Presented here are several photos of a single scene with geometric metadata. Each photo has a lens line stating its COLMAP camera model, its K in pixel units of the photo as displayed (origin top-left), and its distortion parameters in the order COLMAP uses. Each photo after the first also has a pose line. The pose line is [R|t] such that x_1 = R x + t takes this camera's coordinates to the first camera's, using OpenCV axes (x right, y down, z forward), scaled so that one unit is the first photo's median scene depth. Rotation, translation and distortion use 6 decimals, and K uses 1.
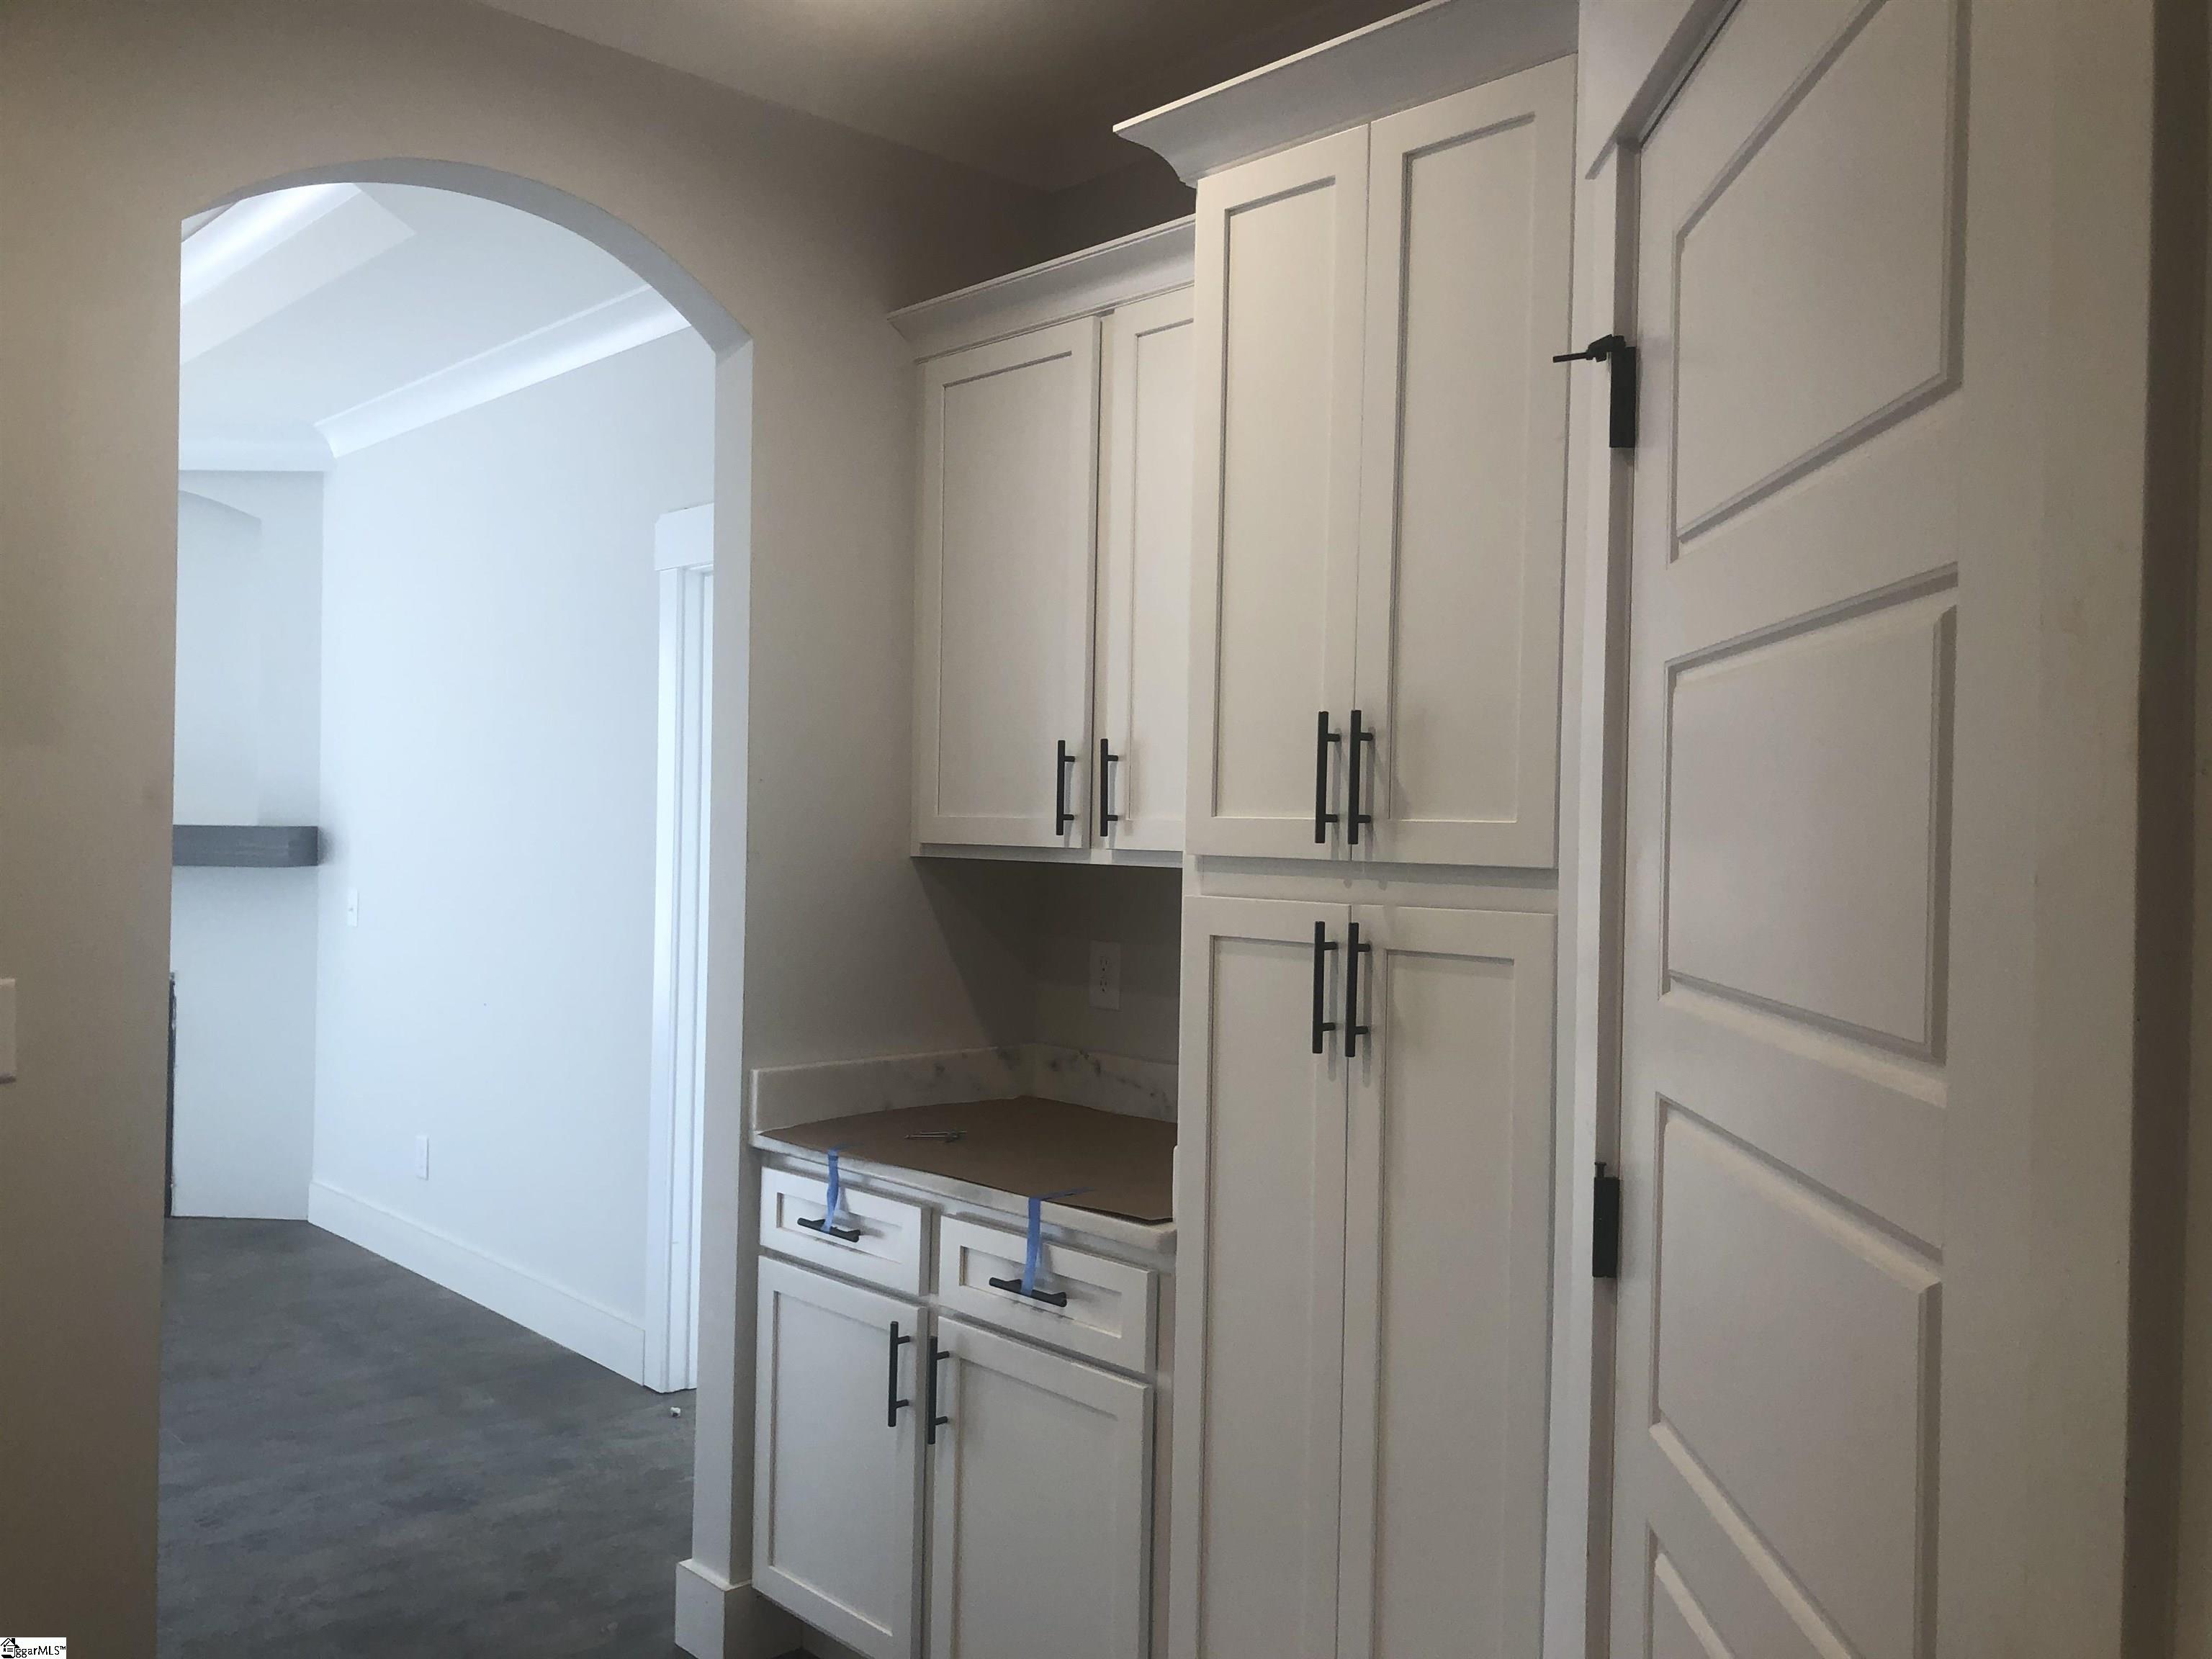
lens RADIAL K [[1779.6, 0, 1111.0], [0, 1779.6, 846.5], [0, 0, 1]] dist [0.056491, -0.002525]
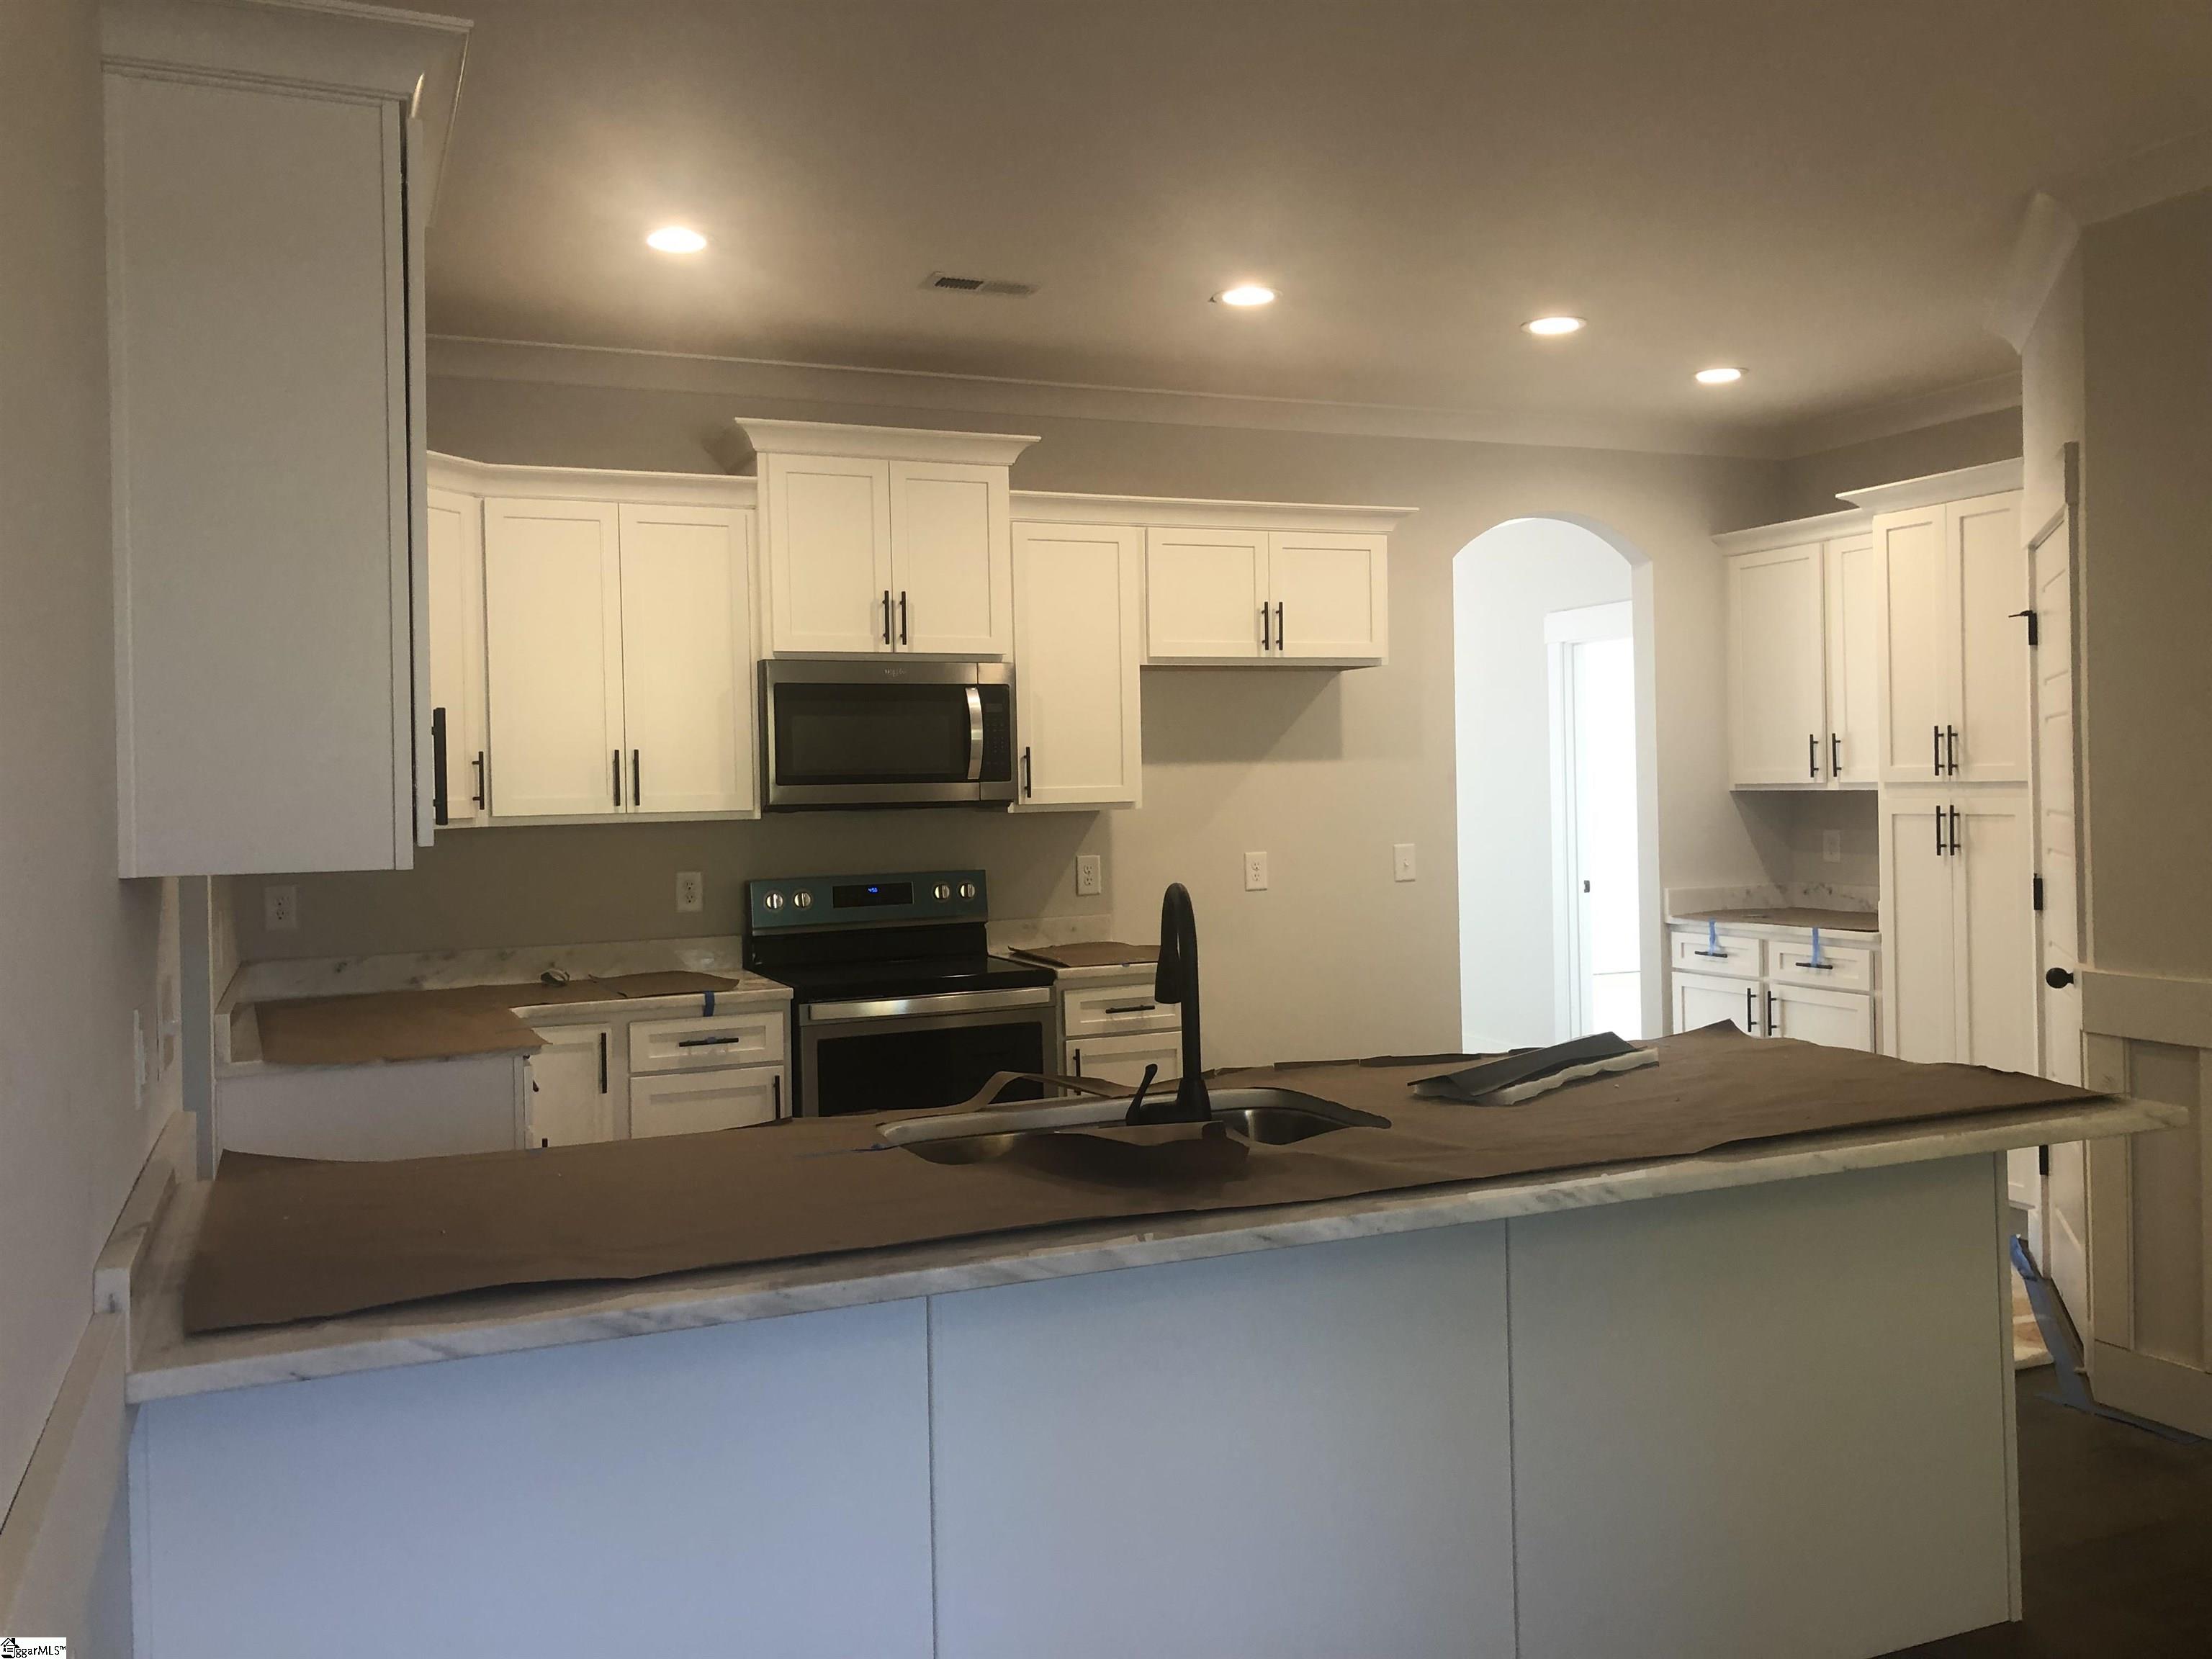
lens RADIAL K [[1788.4, 0, 1099.4], [0, 1788.4, 799.9], [0, 0, 1]] dist [0.015384, -0.001466]
pose [[0.939986, -0.037564, -0.339140, -0.124679], [0.036621, 0.999287, -0.009183, 0.010950], [0.339243, -0.003788, 0.940691, -1.616632]]
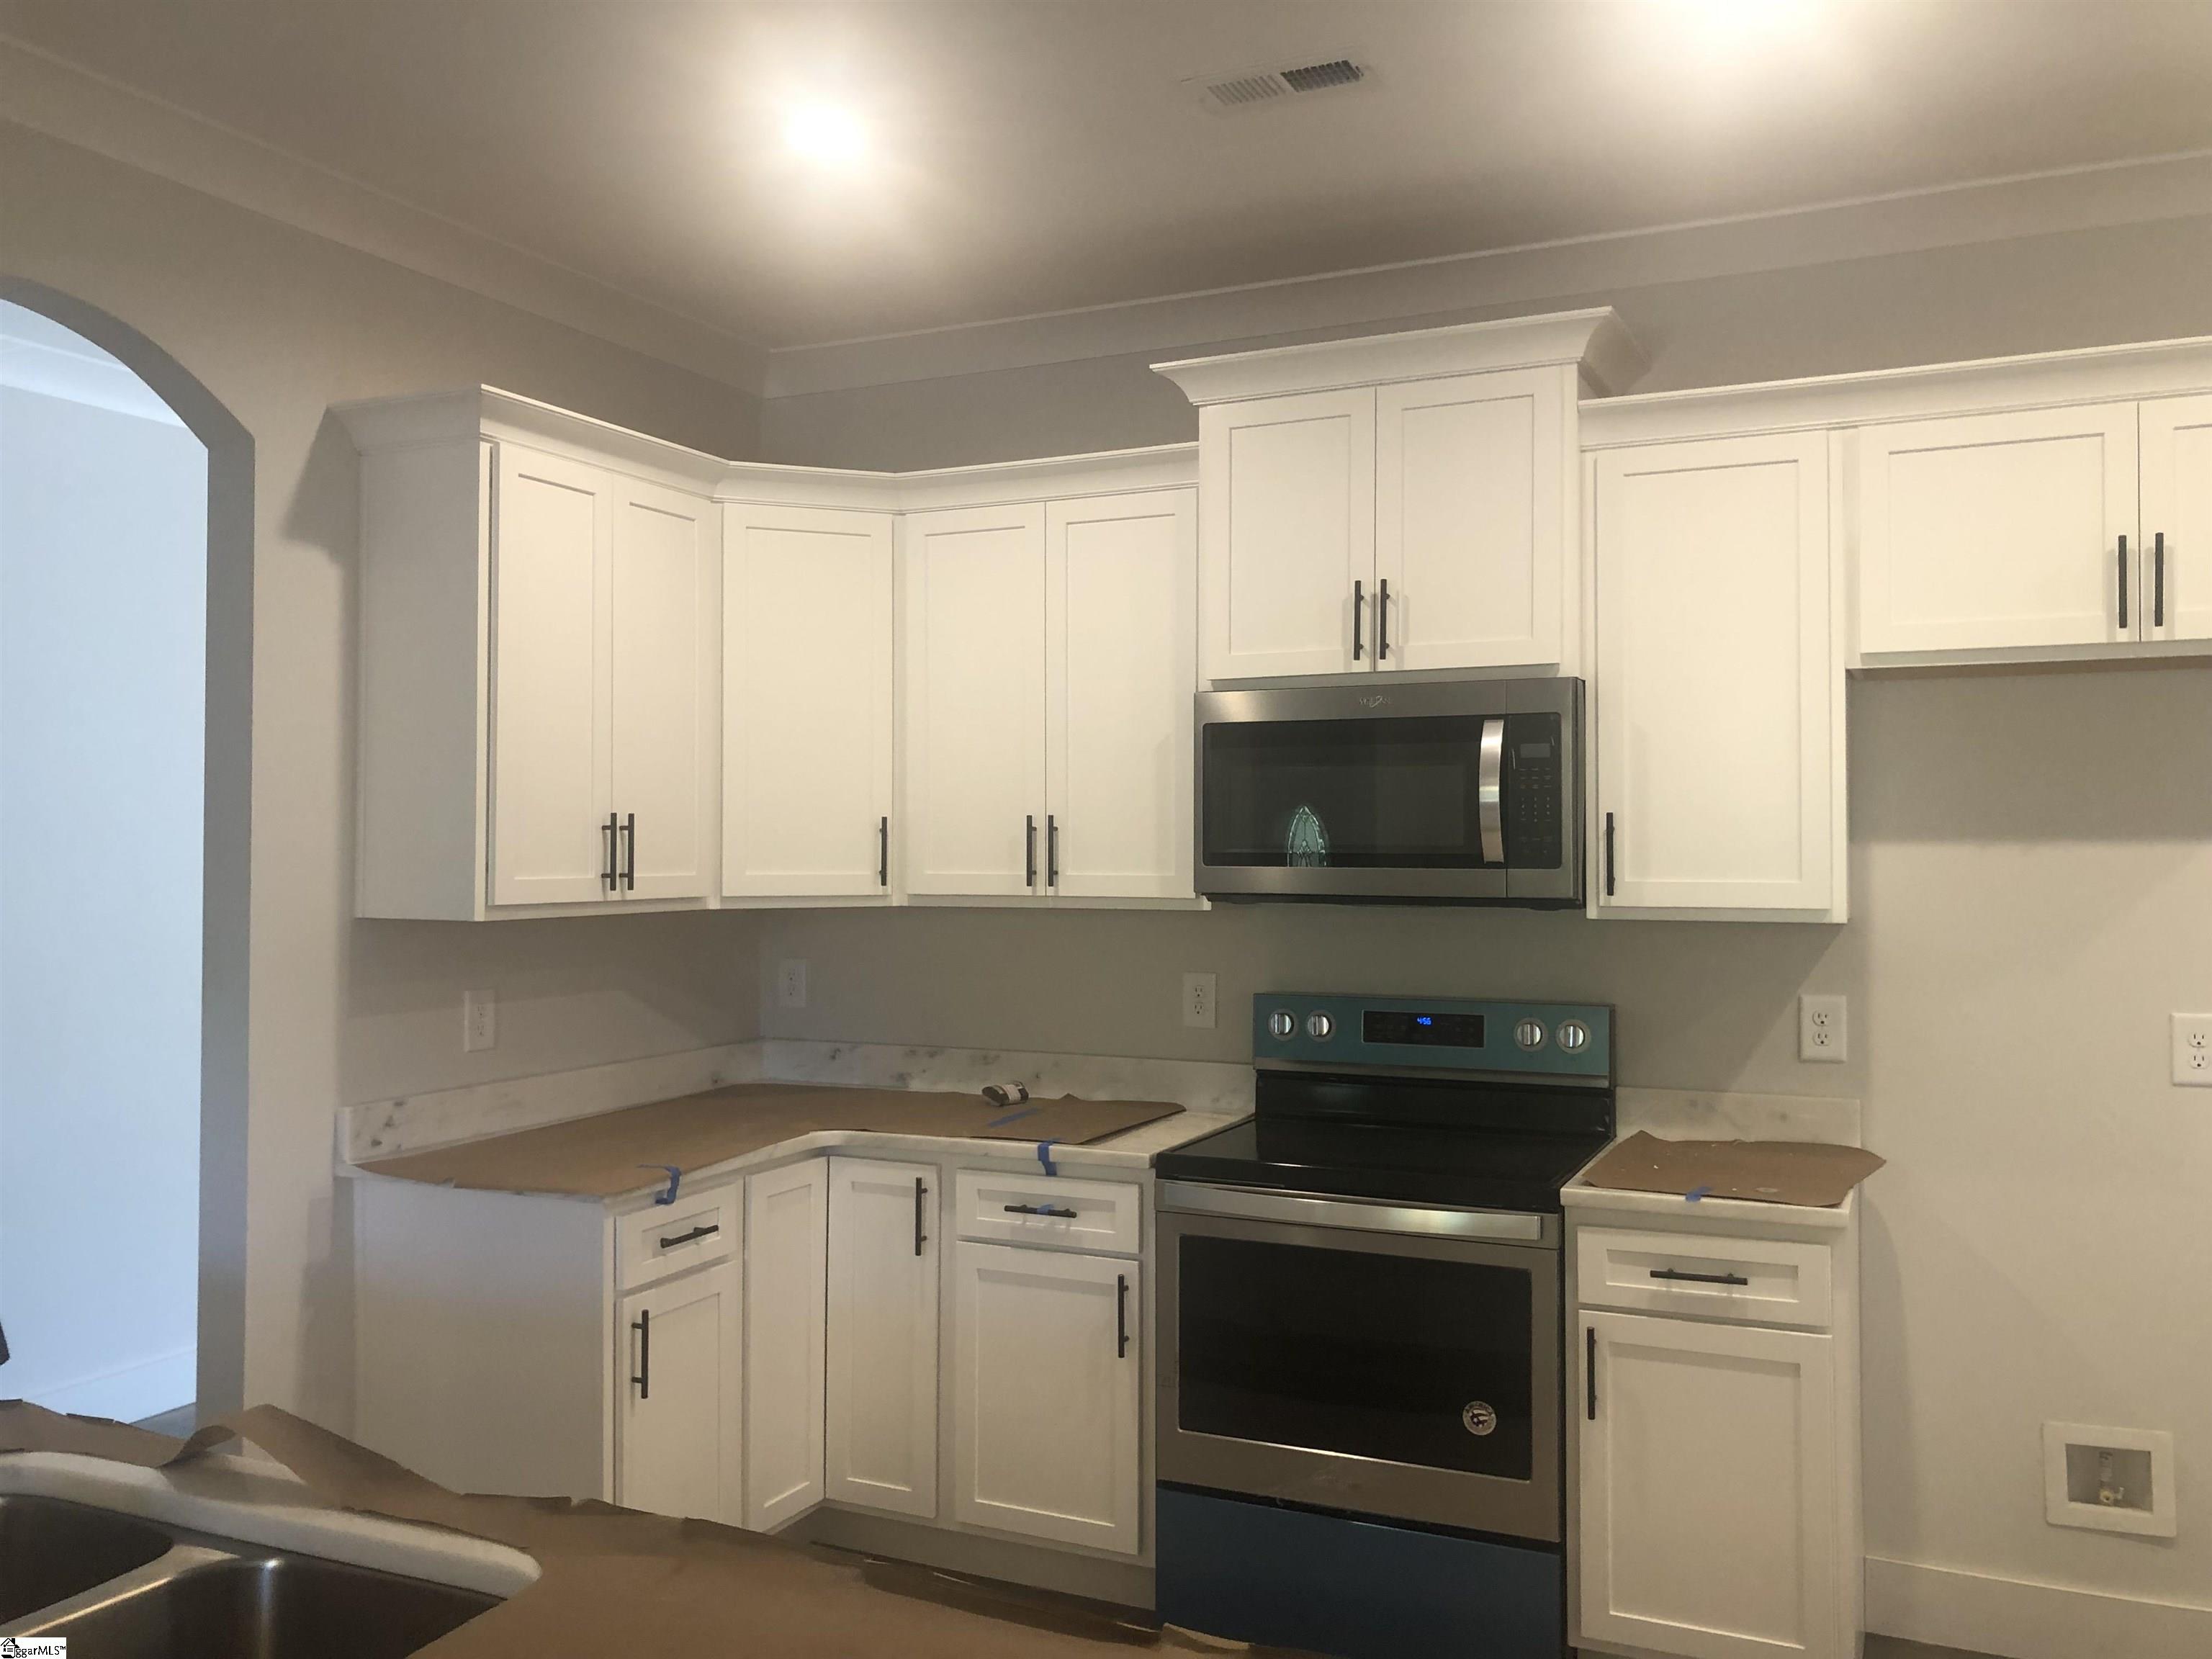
lens RADIAL K [[1768.0, 0, 1106.0], [0, 1768.0, 829.5], [0, 0, 1]] dist [0.087398, -0.170013]
pose [[0.369961, -0.030268, -0.928554, 0.187715], [-0.005023, 0.999389, -0.034579, -0.020070], [0.929034, 0.017457, 0.369583, -0.301867]]
